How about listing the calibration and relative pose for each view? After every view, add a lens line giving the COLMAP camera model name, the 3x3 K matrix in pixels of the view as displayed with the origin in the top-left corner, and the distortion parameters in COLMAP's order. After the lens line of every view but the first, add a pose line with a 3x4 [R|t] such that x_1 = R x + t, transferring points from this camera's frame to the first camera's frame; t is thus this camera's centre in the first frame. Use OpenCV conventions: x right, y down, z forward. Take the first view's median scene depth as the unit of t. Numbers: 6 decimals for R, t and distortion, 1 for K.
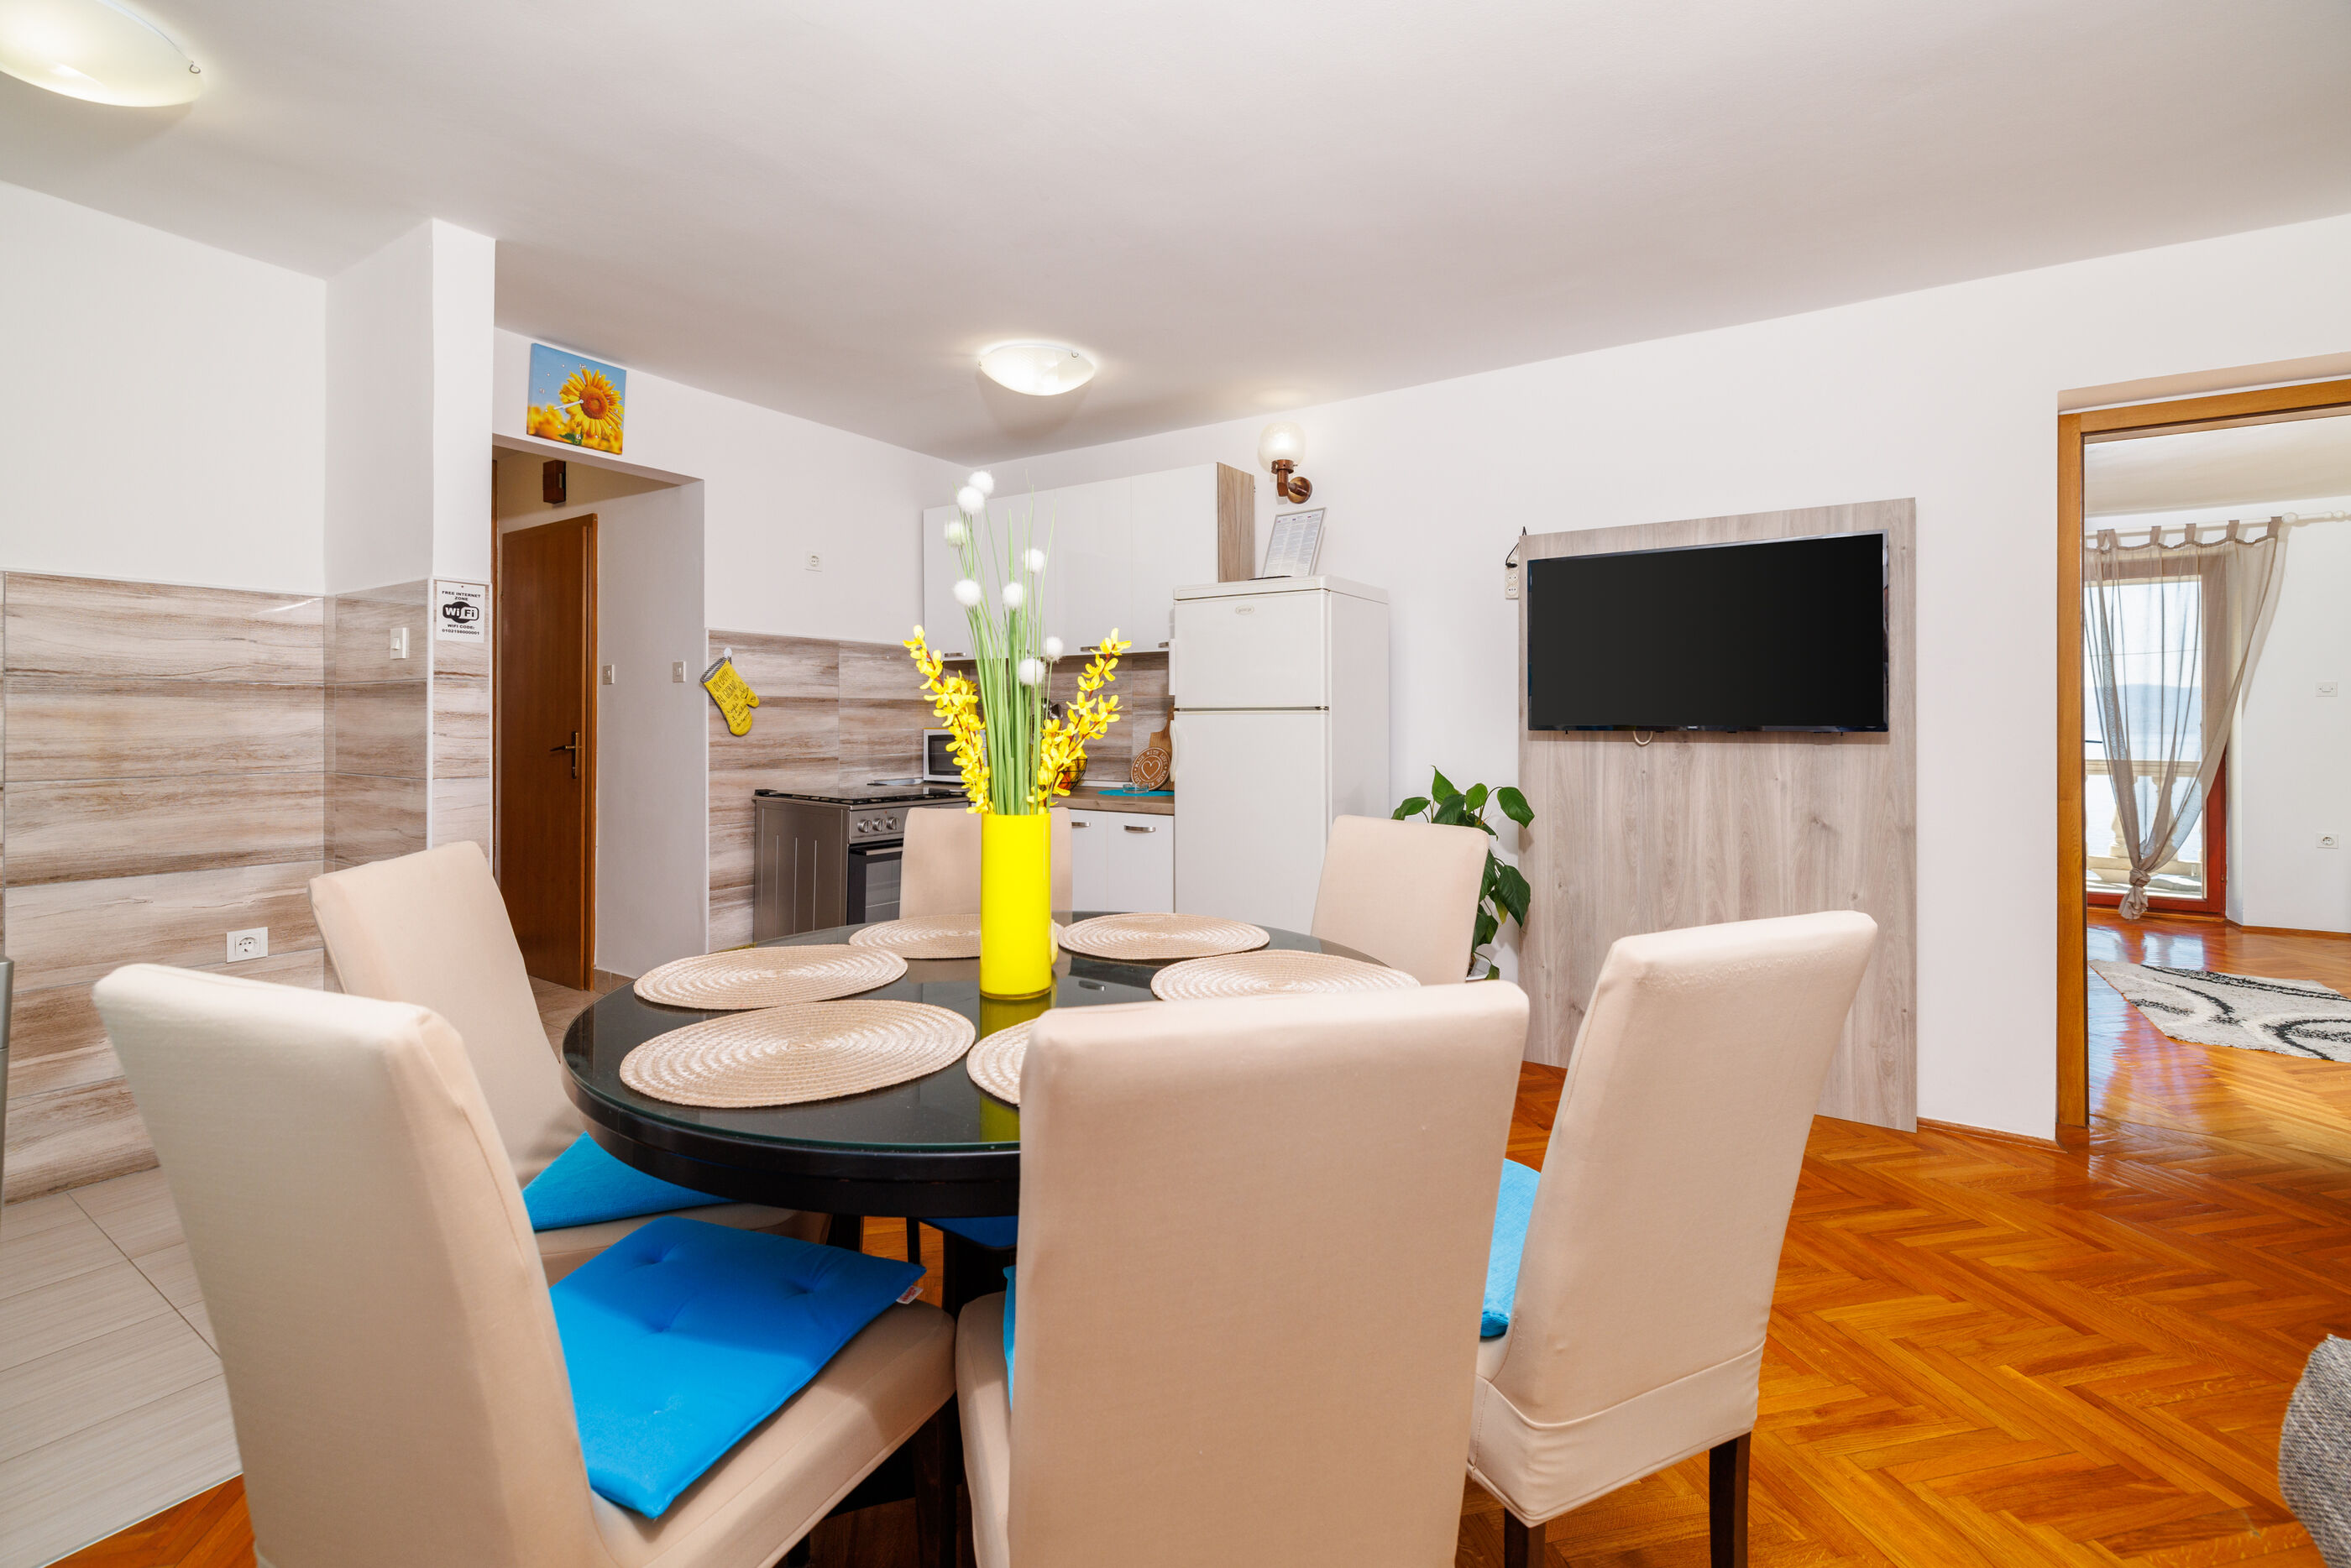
lens RADIAL K [[1008.5, 0, 1190.4], [0, 1008.5, 720.1], [0, 0, 1]] dist [-0.011296, -0.000144]
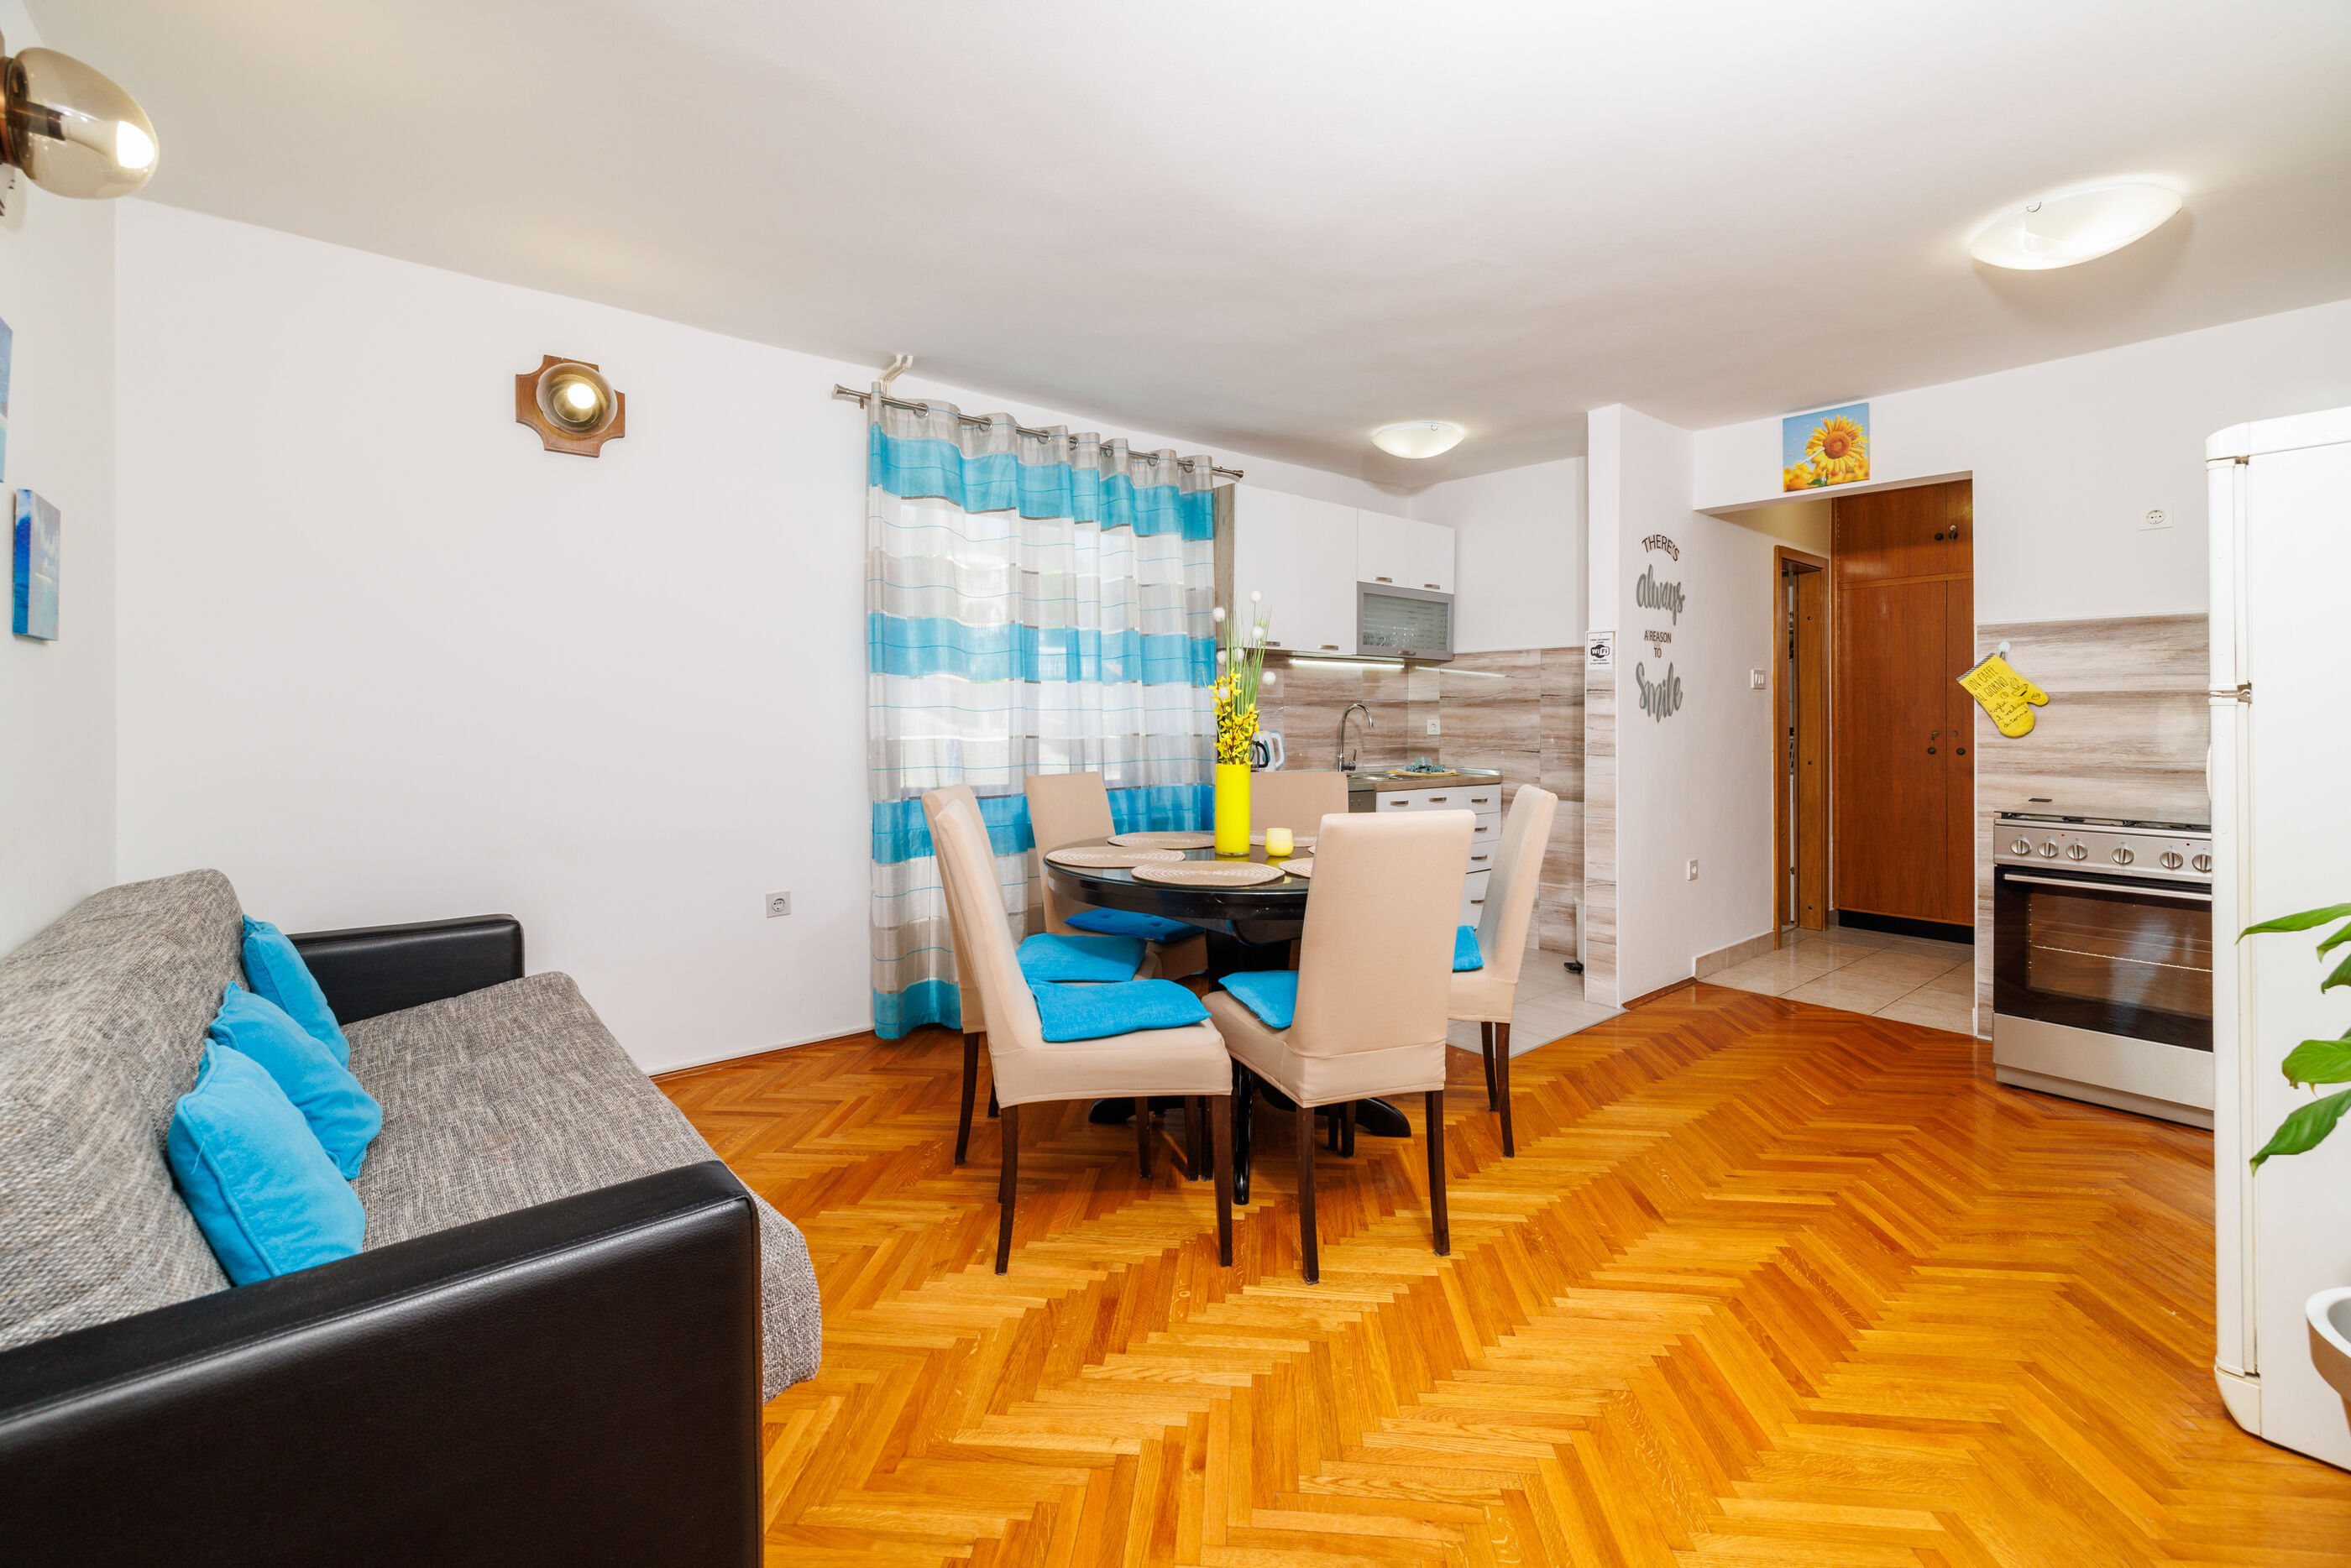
lens RADIAL K [[980.9, 0, 1194.4], [0, 980.9, 735.3], [0, 0, 1]] dist [-0.008600, 0.000097]
pose [[-0.276126, 0.017503, -0.960962, 0.685379], [0.000083, 0.999835, 0.018188, -0.002446], [0.961122, 0.004942, -0.276081, 0.593704]]
